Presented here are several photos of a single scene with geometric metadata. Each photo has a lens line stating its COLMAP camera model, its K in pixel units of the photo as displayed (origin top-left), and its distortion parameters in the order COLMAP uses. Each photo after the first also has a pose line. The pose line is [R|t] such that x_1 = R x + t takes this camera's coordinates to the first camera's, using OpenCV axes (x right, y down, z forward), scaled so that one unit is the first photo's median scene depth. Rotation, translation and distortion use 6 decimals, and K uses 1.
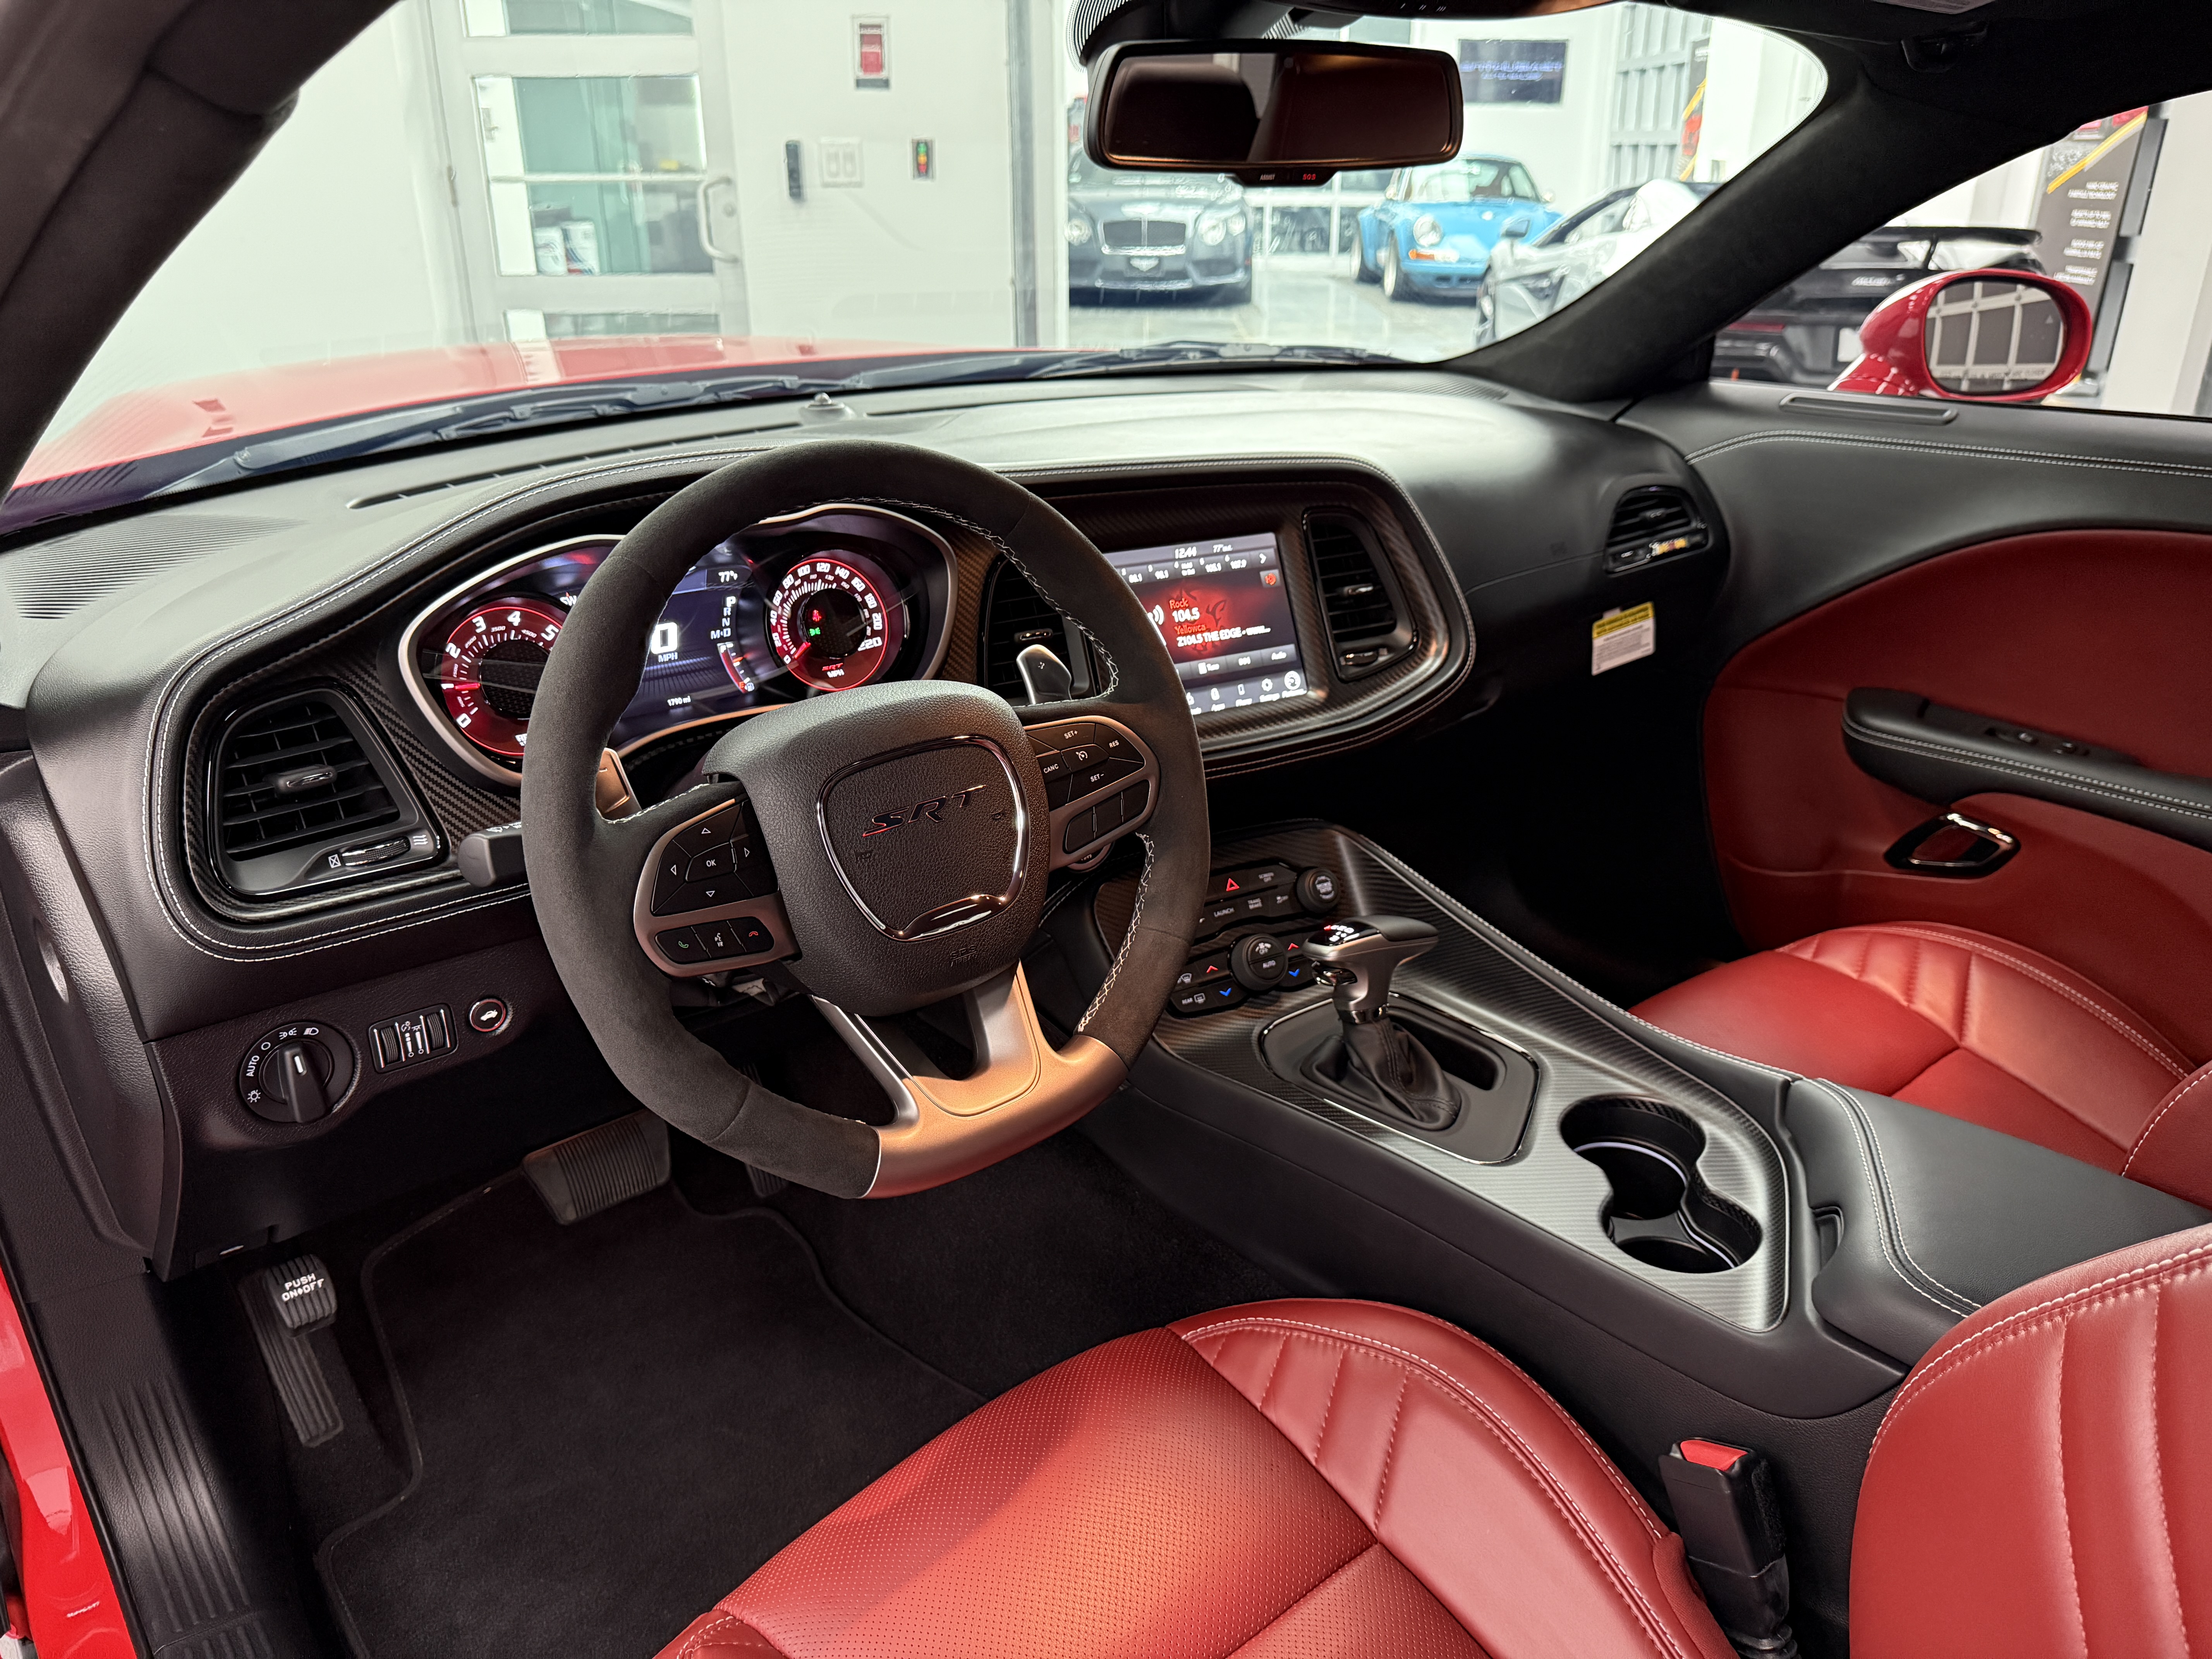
lens RADIAL K [[1563.4, 0, 1125.4], [0, 1563.4, 851.0], [0, 0, 1]] dist [0.125875, -0.183055]
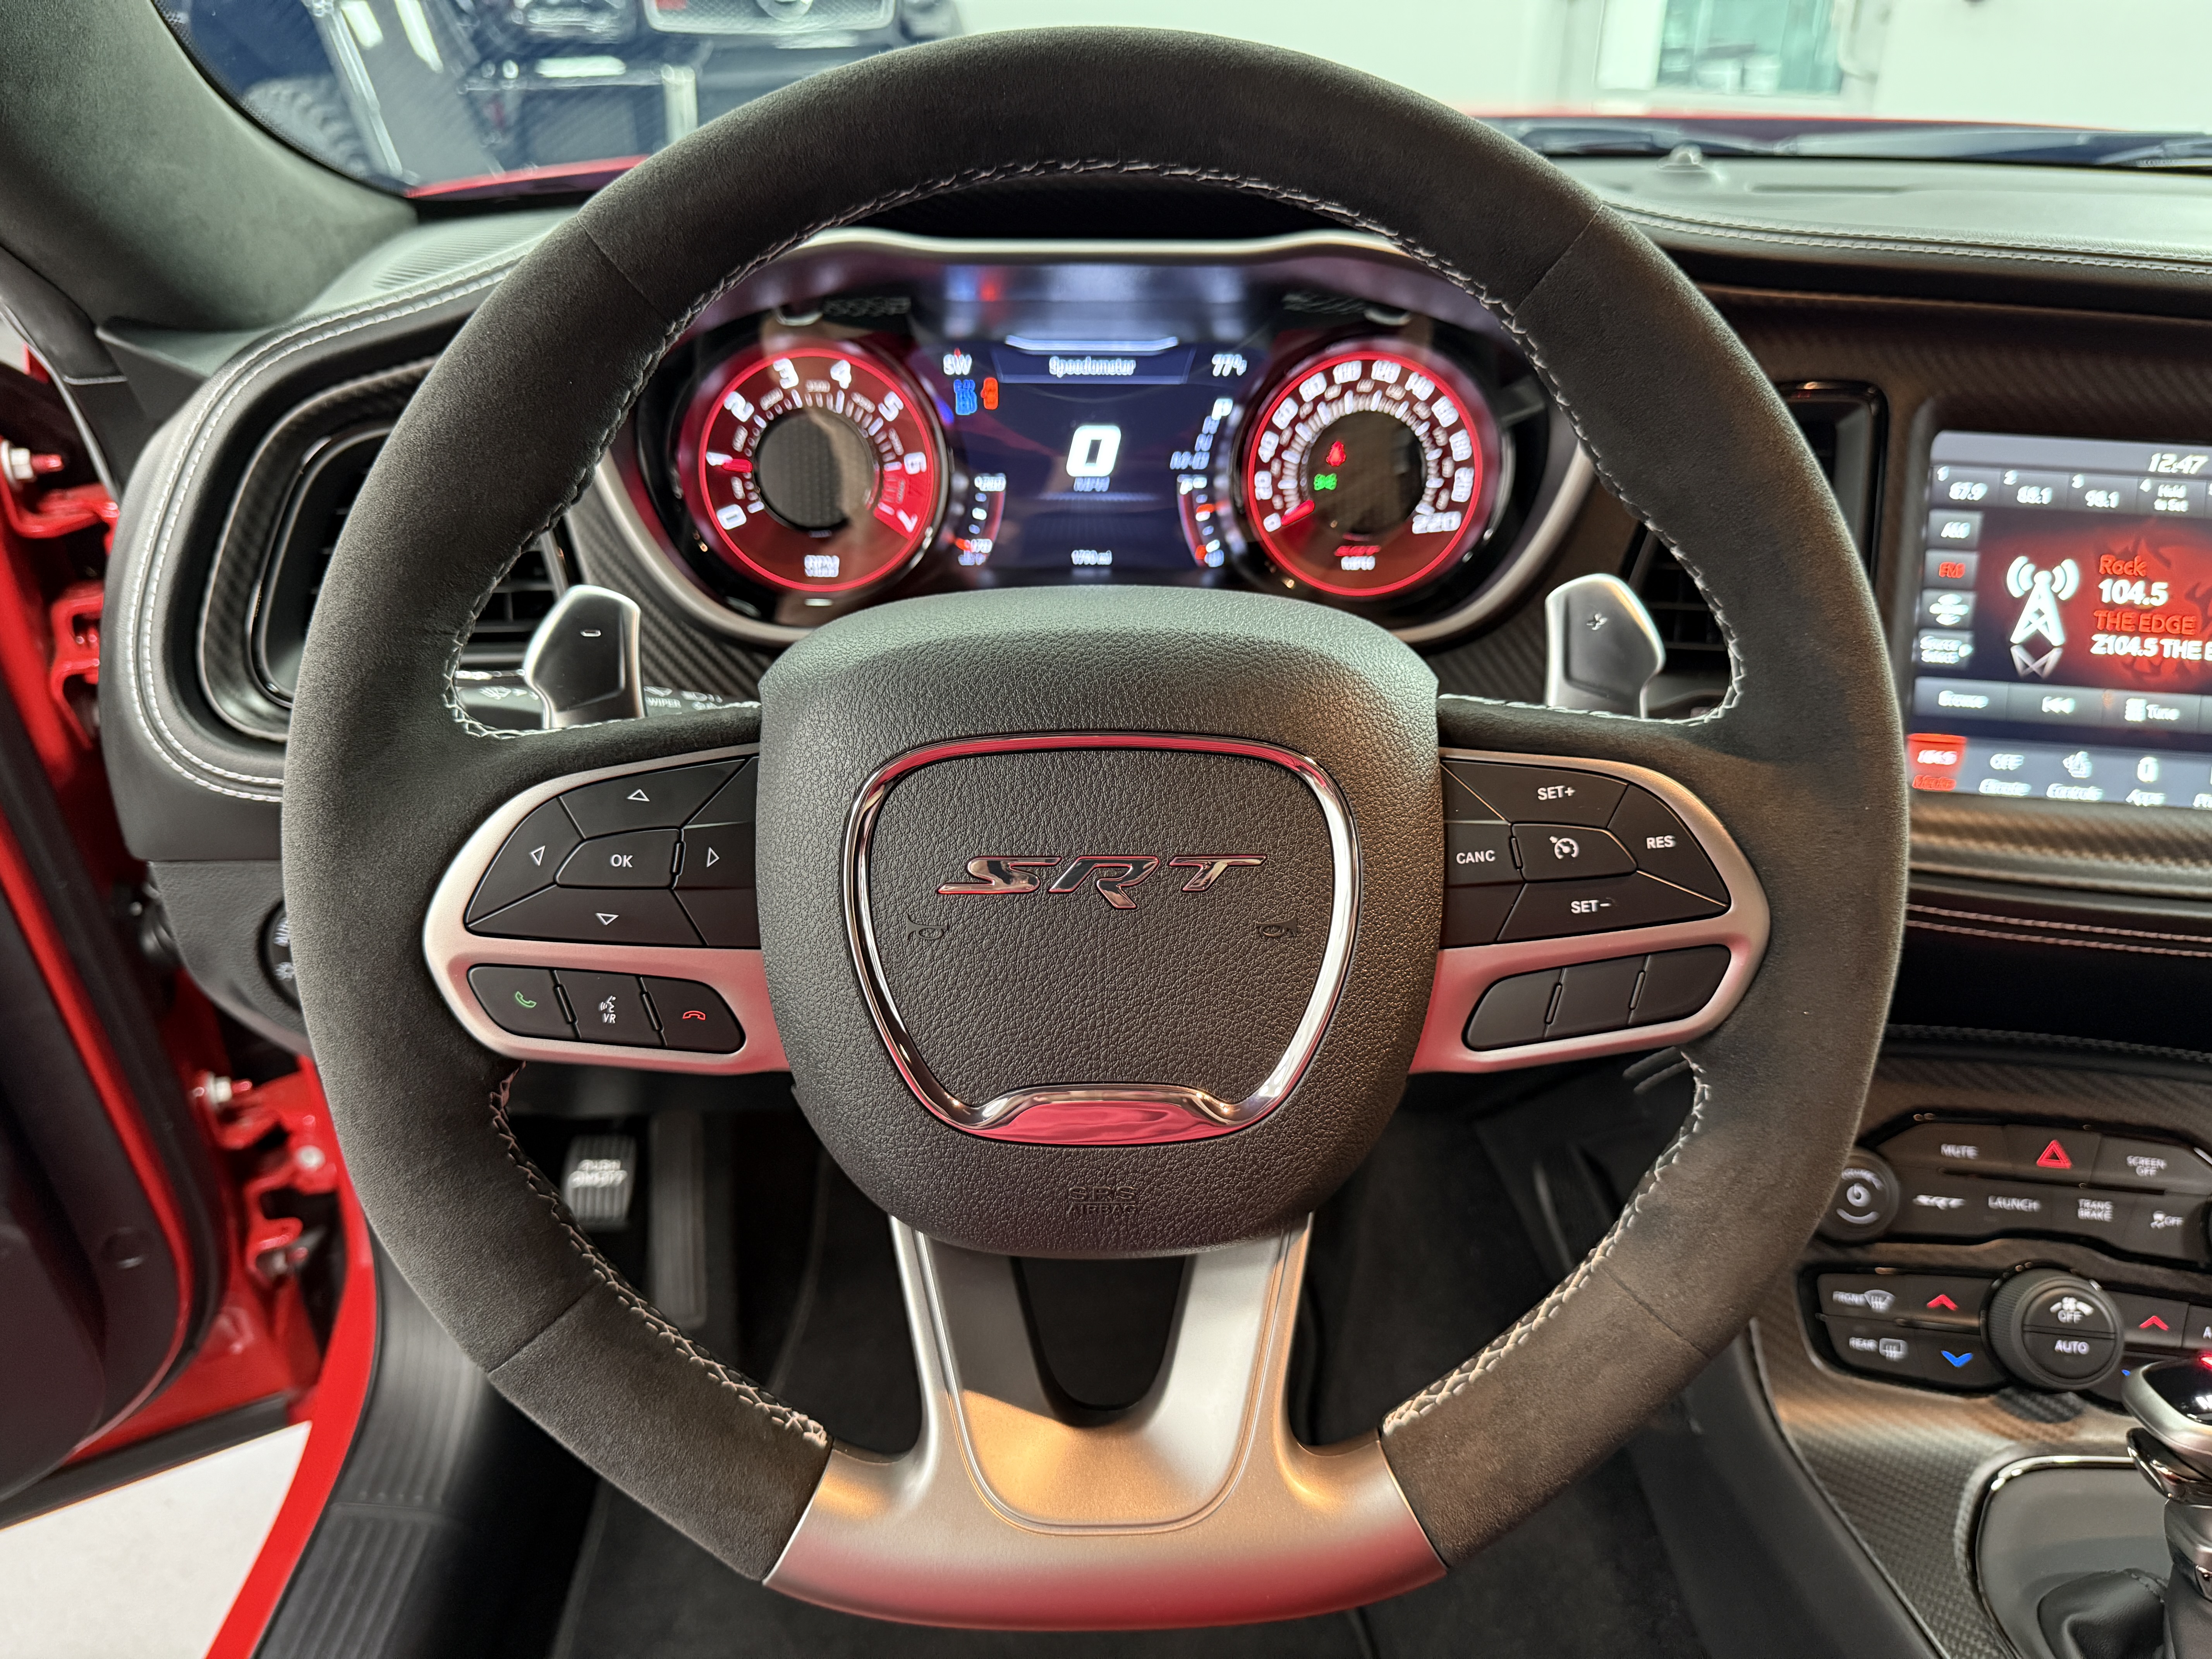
lens RADIAL K [[1590.4, 0, 1128.2], [0, 1590.4, 846.7], [0, 0, 1]] dist [0.054445, -0.082164]
pose [[0.785318, 0.294088, -0.544783, 0.094771], [-0.254987, 0.955514, 0.148241, -0.078324], [0.564143, 0.022496, 0.825370, 0.471724]]
